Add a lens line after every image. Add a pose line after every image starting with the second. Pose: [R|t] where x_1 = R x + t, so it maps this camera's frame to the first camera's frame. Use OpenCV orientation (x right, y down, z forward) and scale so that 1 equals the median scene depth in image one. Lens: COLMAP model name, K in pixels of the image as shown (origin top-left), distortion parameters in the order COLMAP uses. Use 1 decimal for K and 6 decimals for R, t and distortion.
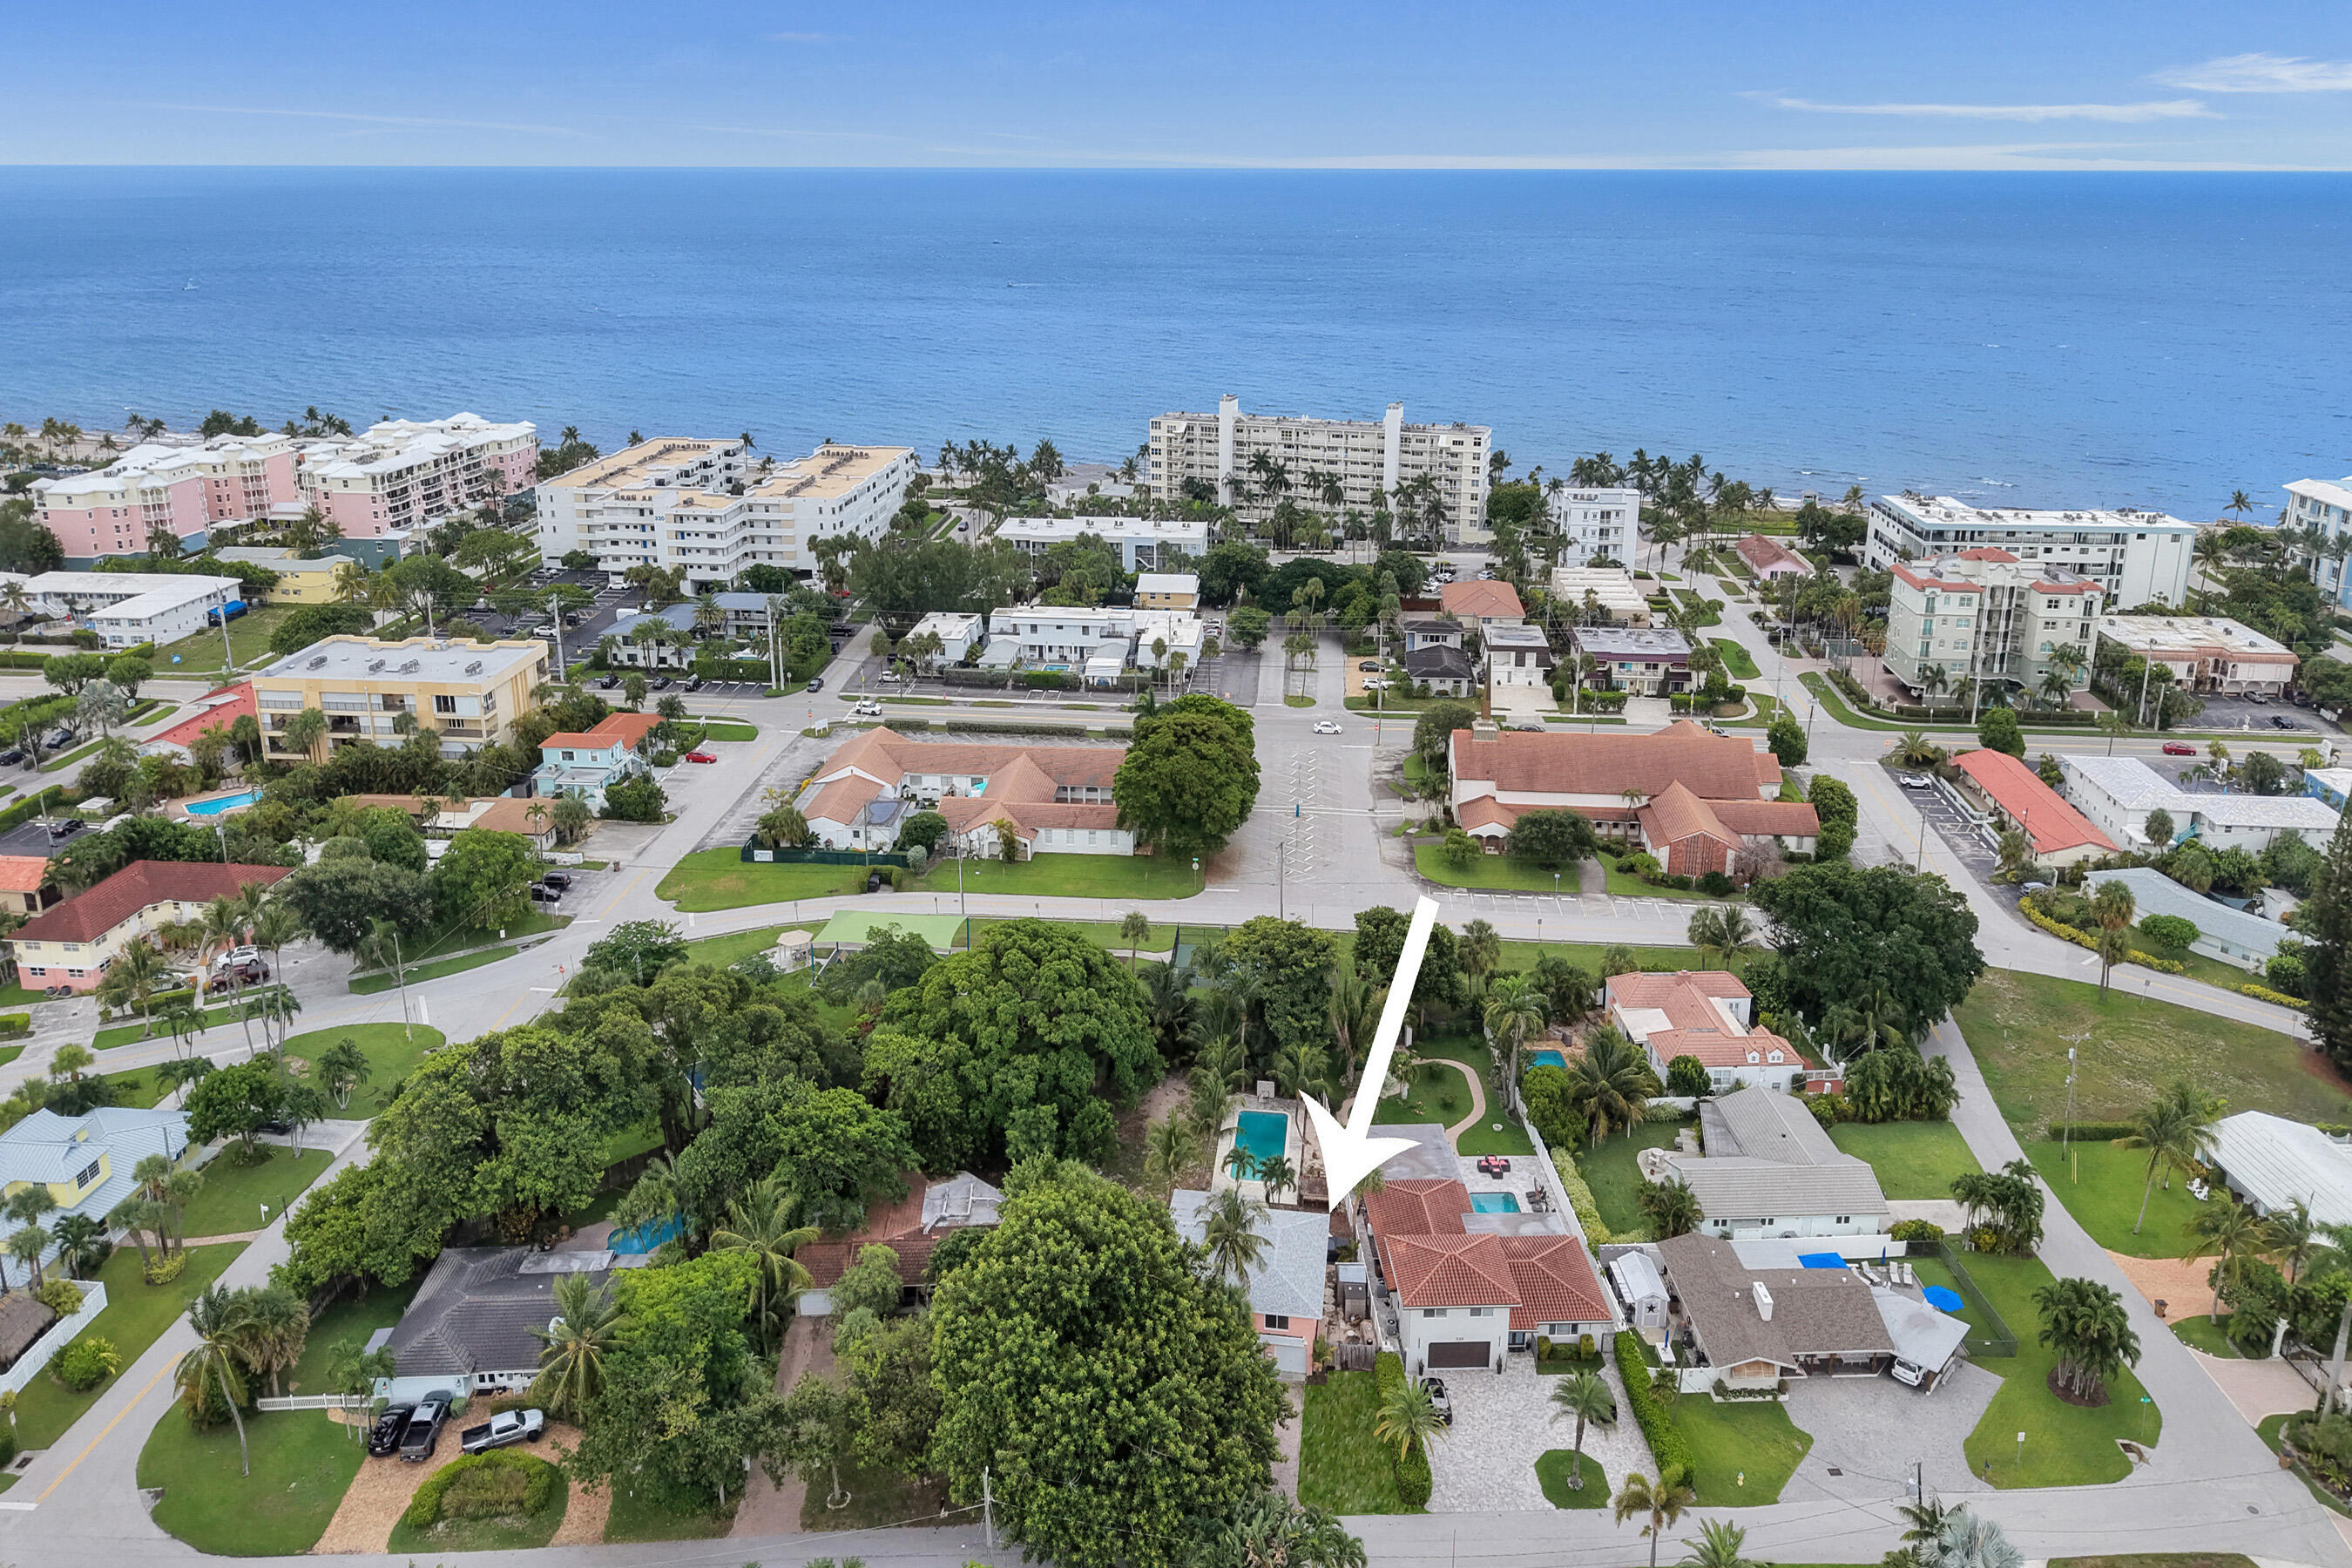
lens RADIAL K [[1622.9, 0, 1181.4], [0, 1622.9, 672.5], [0, 0, 1]] dist [0.077909, -0.123938]
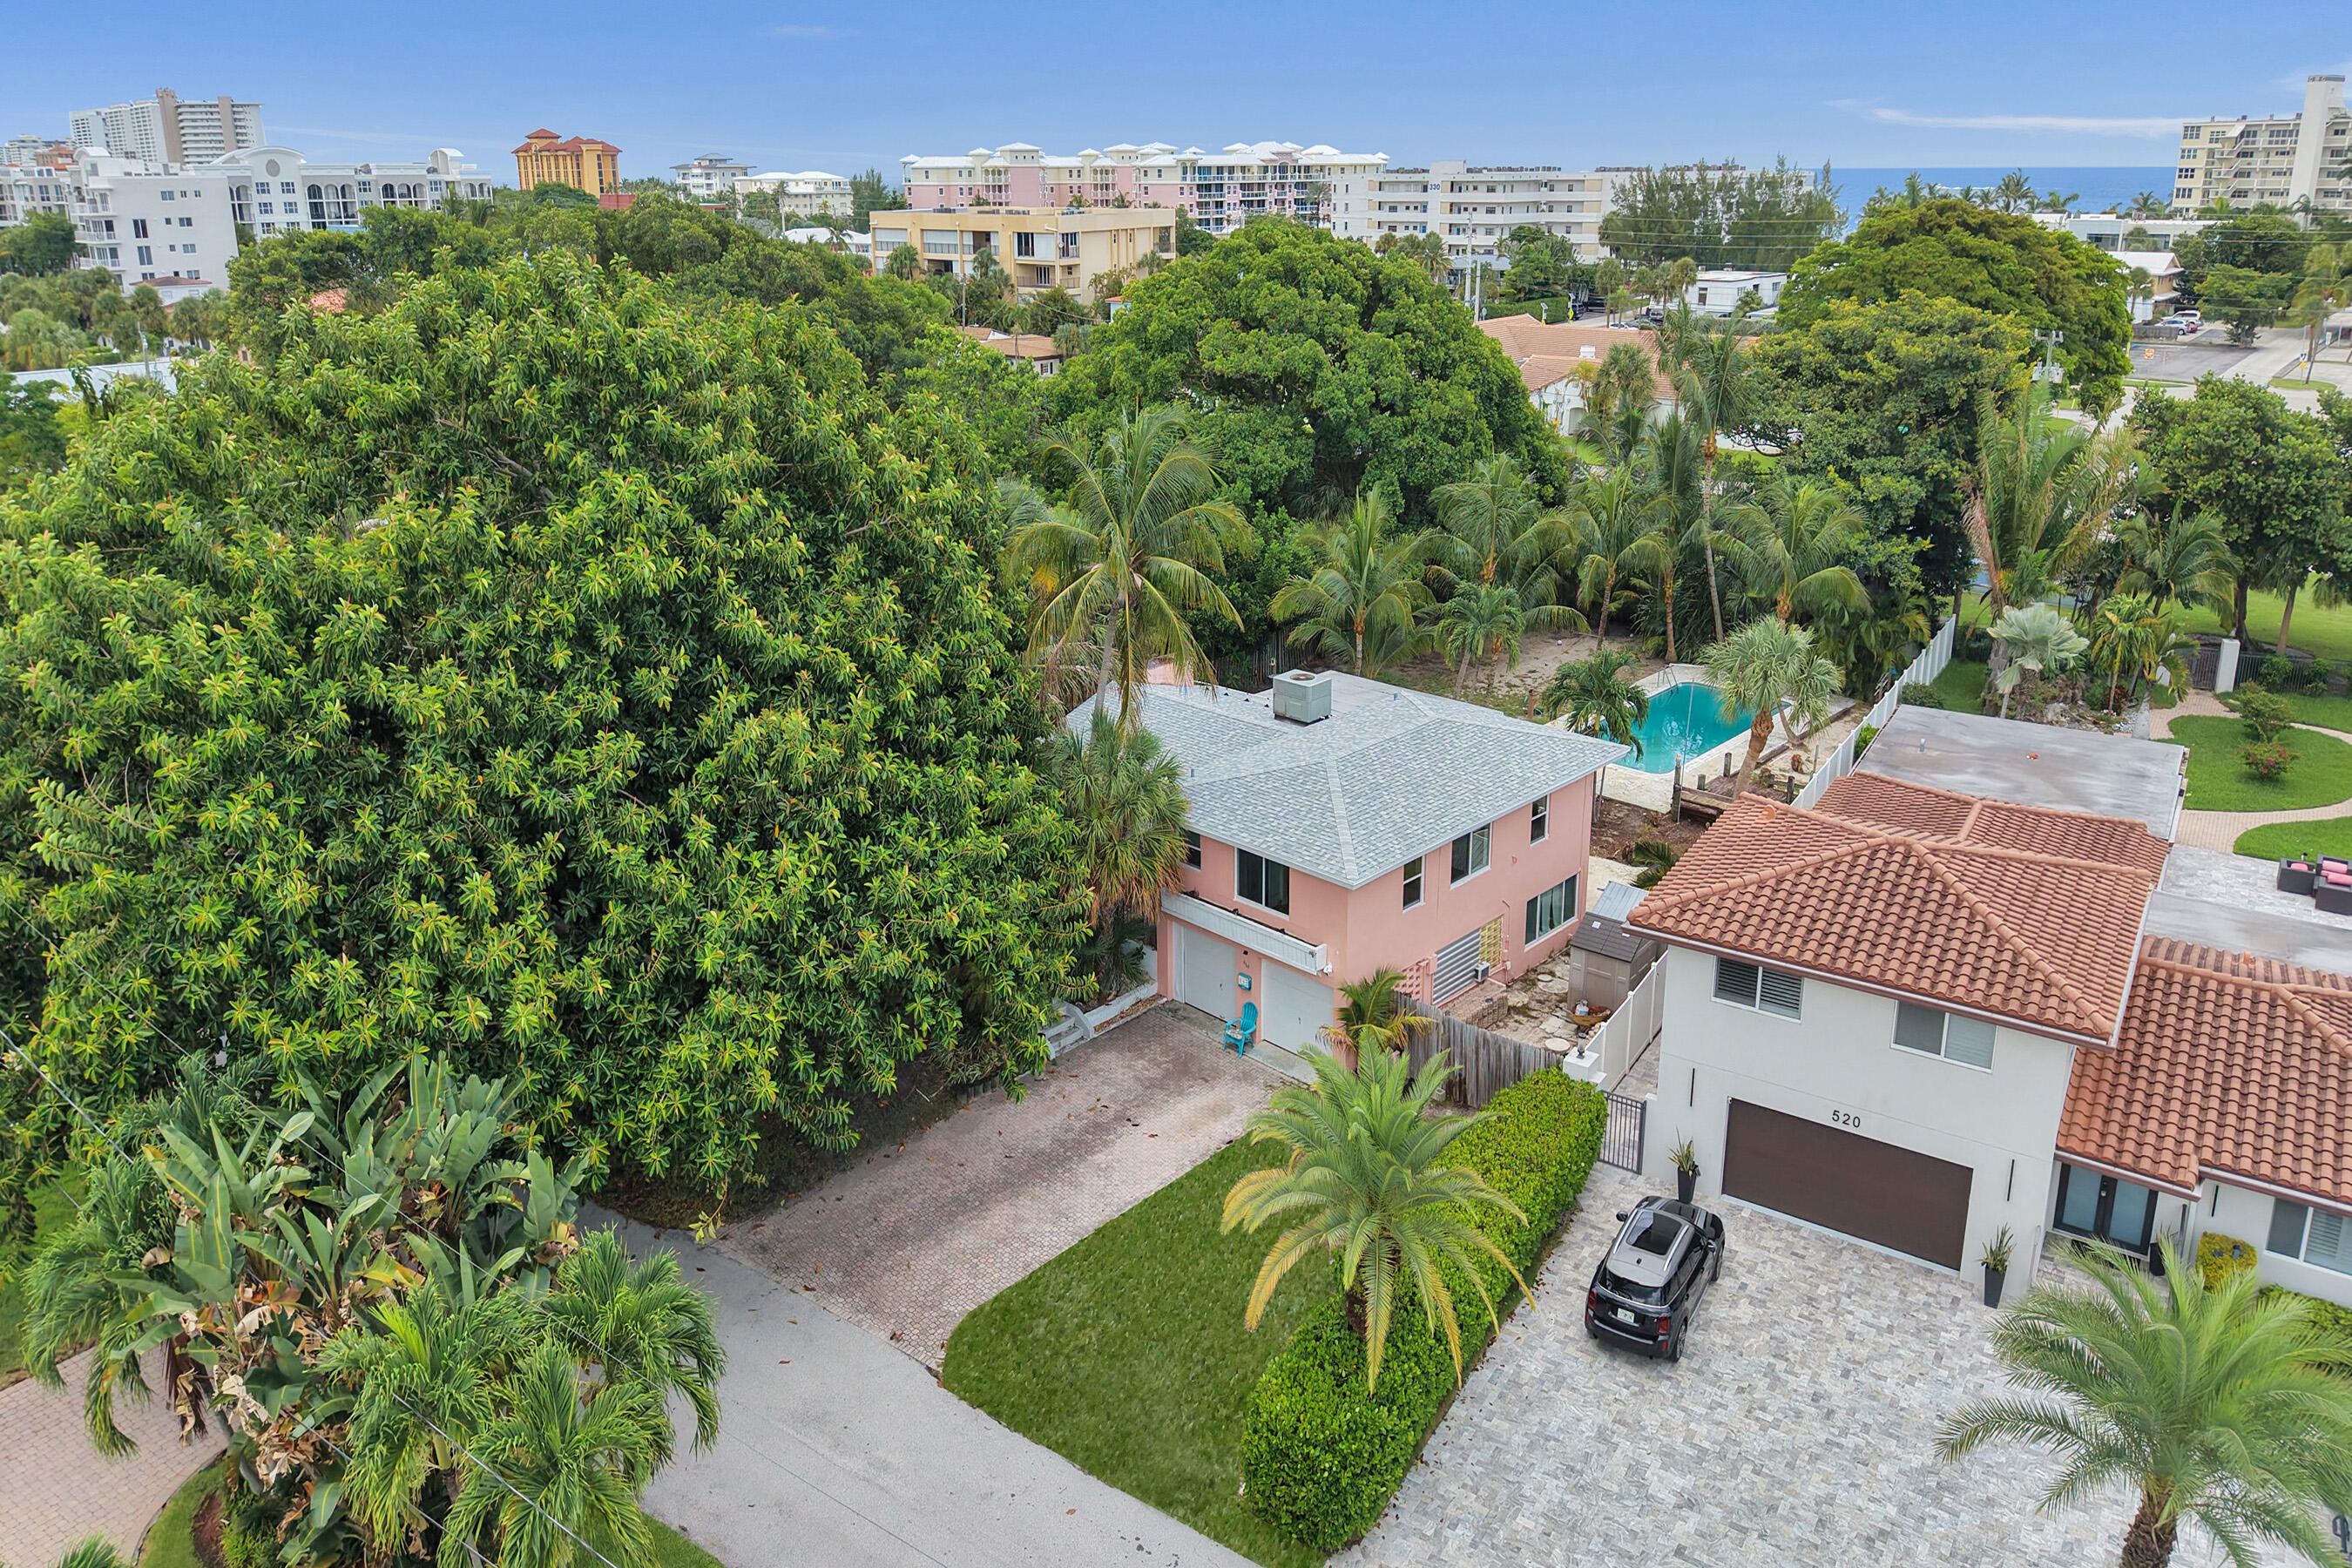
lens RADIAL K [[1628.9, 0, 1184.0], [0, 1628.9, 682.6], [0, 0, 1]] dist [0.026603, -0.031149]
pose [[0.805978, 0.166319, -0.568100, 0.102704], [-0.167539, 0.984568, 0.050554, 0.157410], [0.567742, 0.054433, 0.821405, 0.330585]]
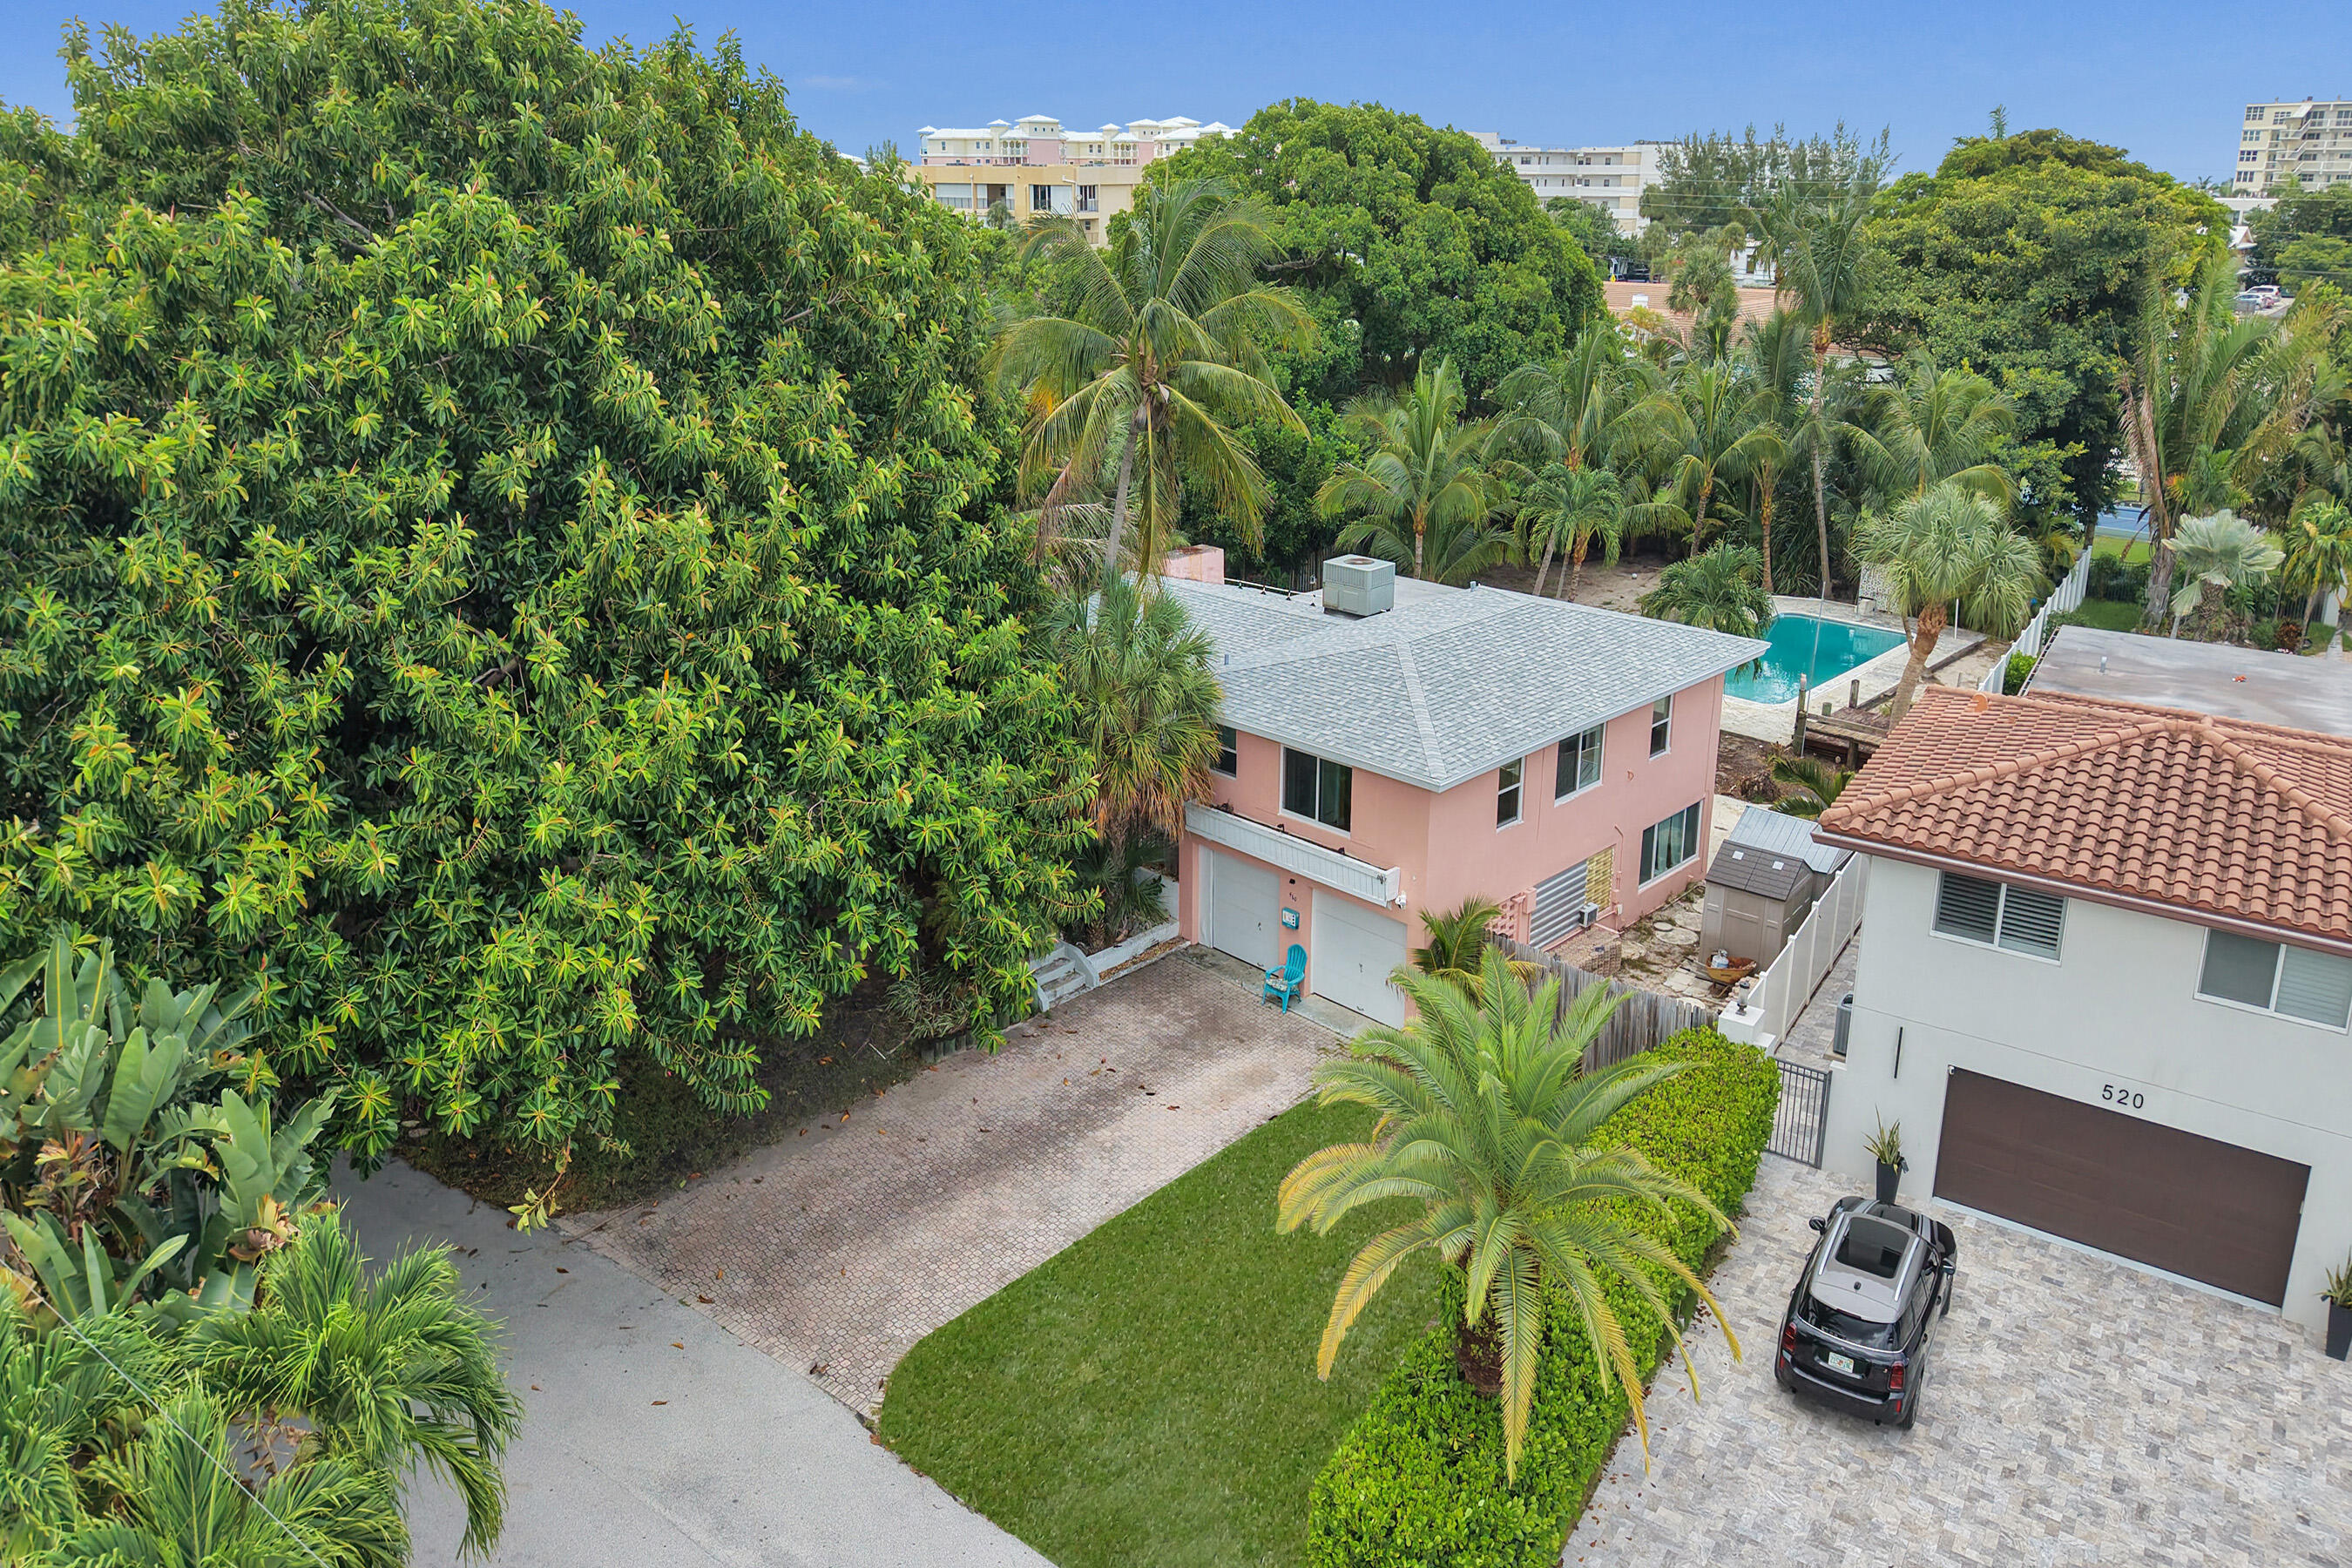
lens RADIAL K [[1635.1, 0, 1173.6], [0, 1635.1, 685.9], [0, 0, 1]] dist [0.002434, 0.001174]
pose [[0.795138, 0.177766, -0.579789, 0.084878], [-0.180941, 0.982067, 0.052958, 0.170260], [0.578806, 0.062799, 0.813044, 0.357194]]
